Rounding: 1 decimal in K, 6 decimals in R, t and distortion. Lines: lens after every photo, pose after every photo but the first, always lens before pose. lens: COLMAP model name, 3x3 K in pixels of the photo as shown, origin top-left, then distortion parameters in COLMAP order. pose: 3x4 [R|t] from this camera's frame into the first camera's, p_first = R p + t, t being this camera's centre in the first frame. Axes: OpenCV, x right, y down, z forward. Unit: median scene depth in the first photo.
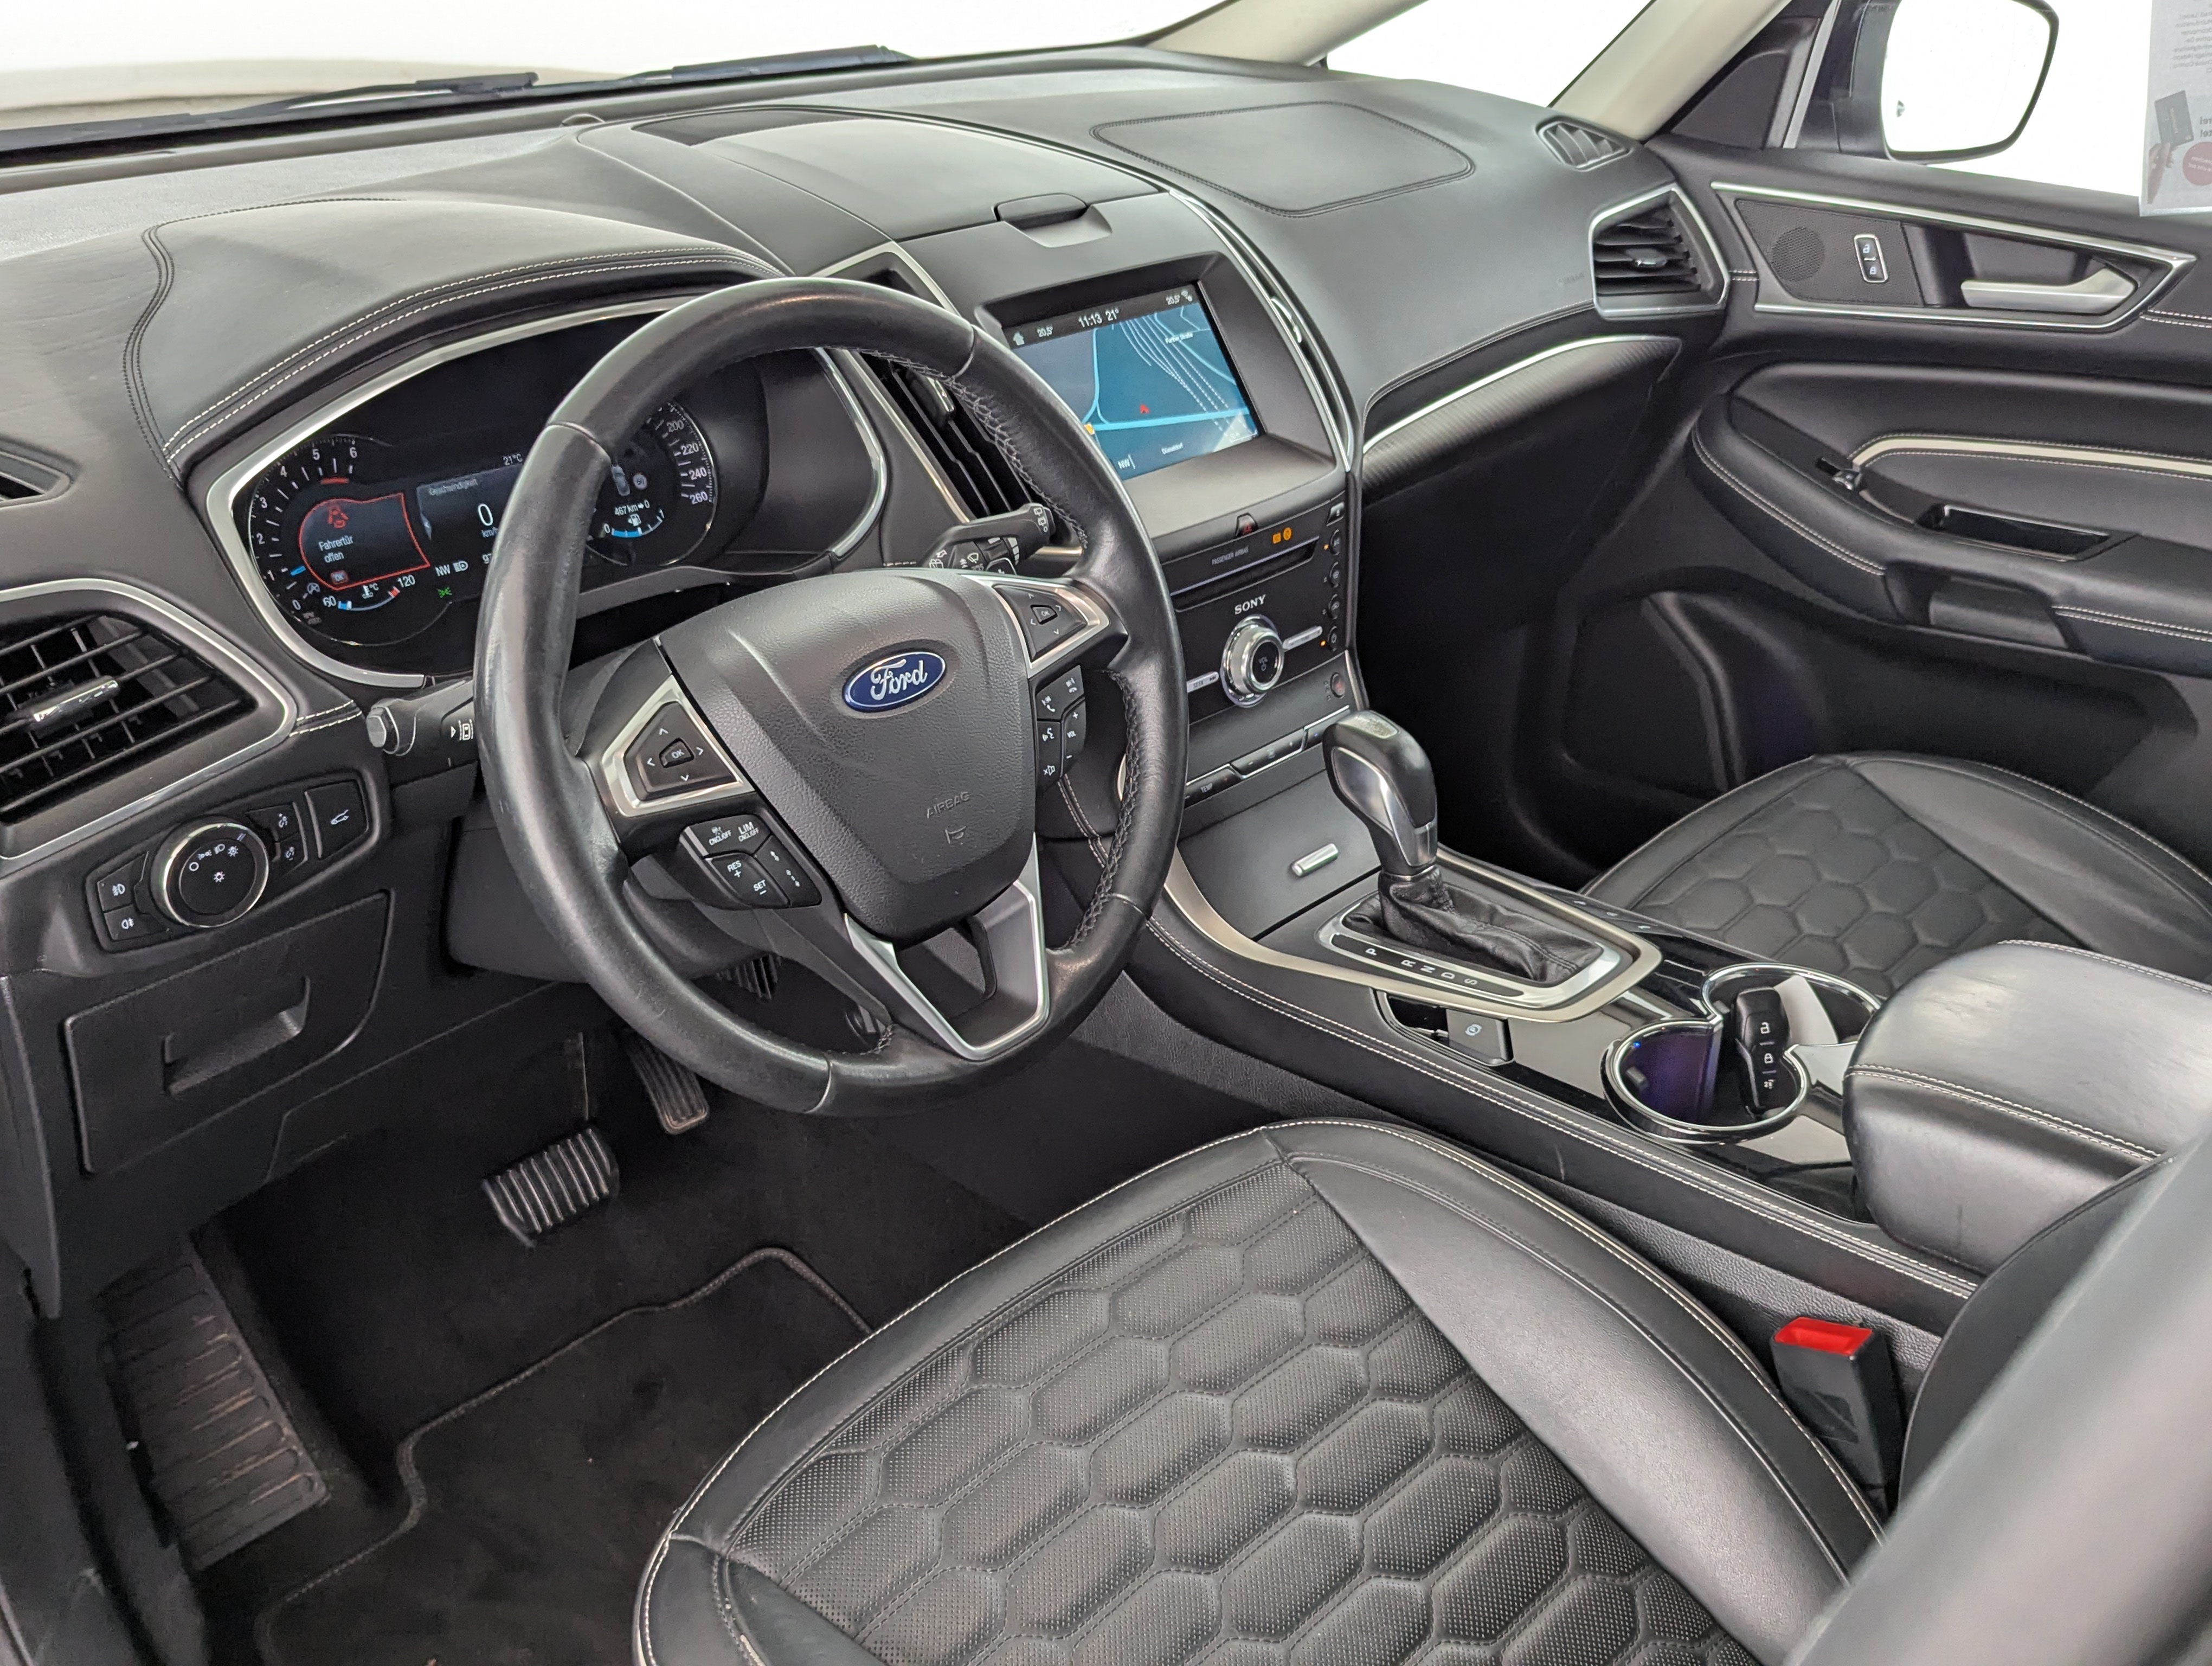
lens RADIAL K [[1961.7, 0, 1096.5], [0, 1961.7, 810.3], [0, 0, 1]] dist [0.058162, 0.012665]
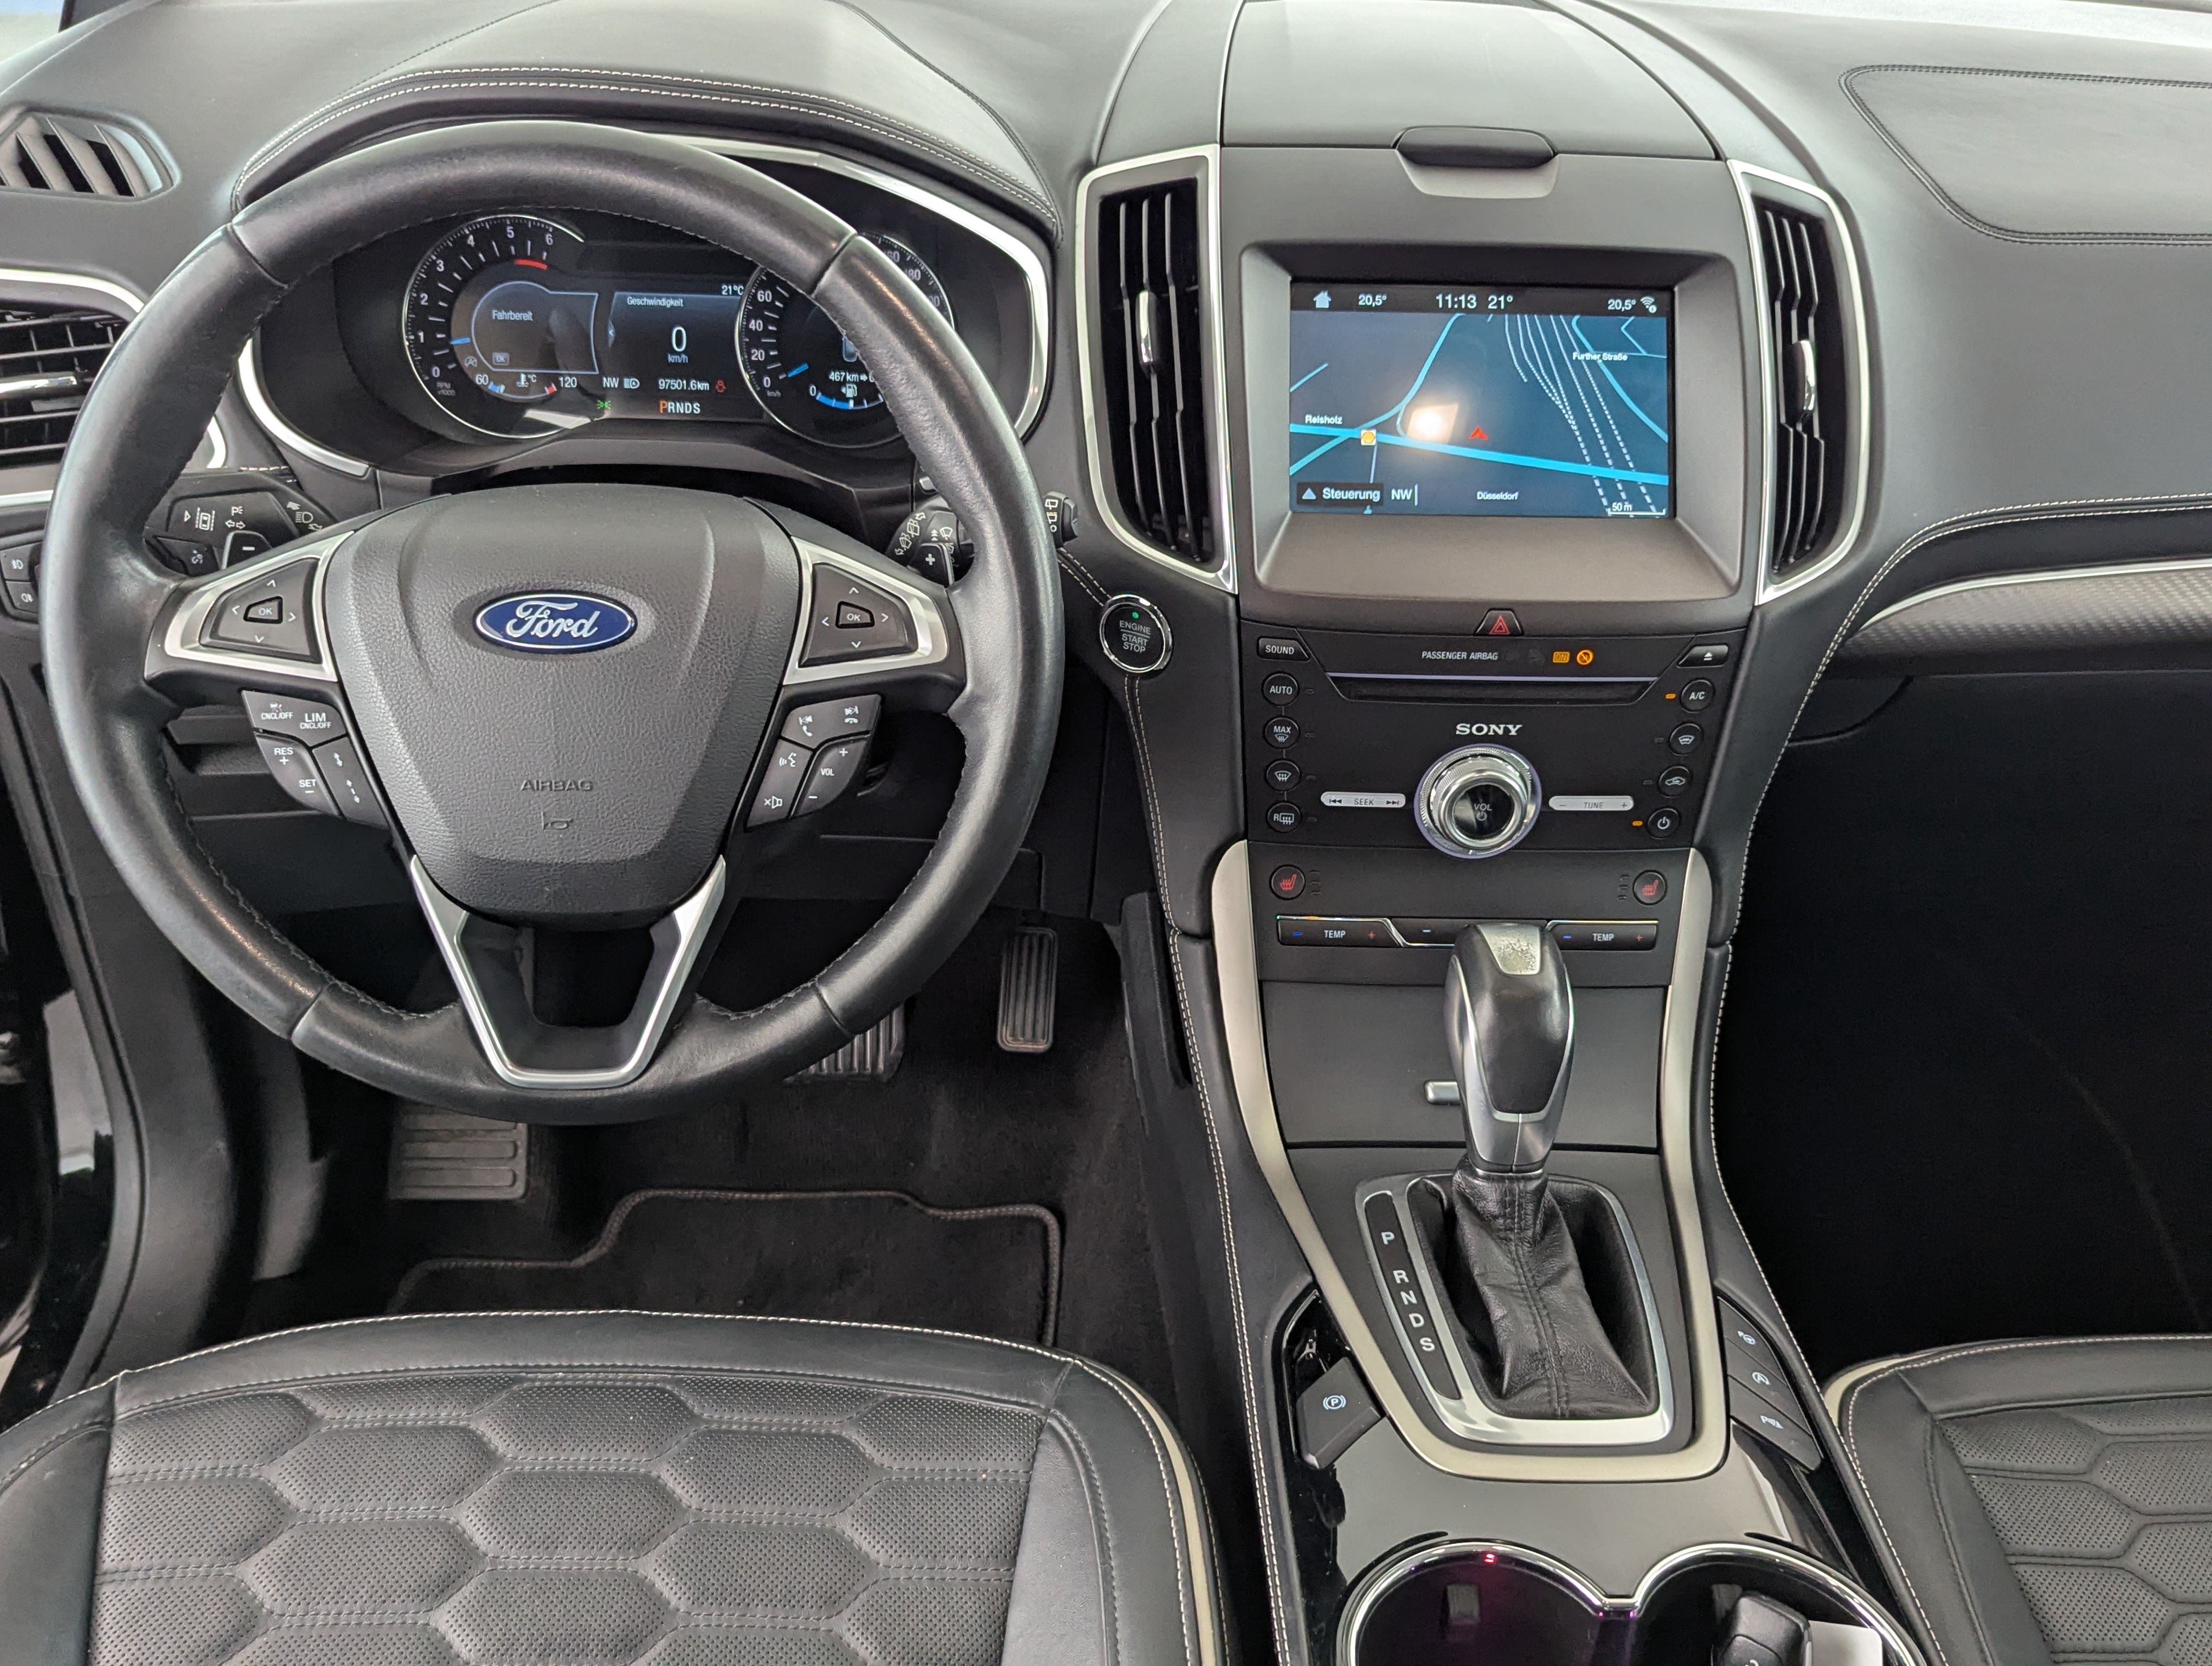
lens RADIAL K [[1961.7, 0, 1121.3], [0, 1961.7, 776.0], [0, 0, 1]] dist [0.058162, 0.012665]
pose [[0.726330, 0.371769, -0.578128, 0.439684], [-0.349060, 0.924076, 0.155693, -0.167737], [0.592116, 0.088717, 0.800954, 0.369280]]
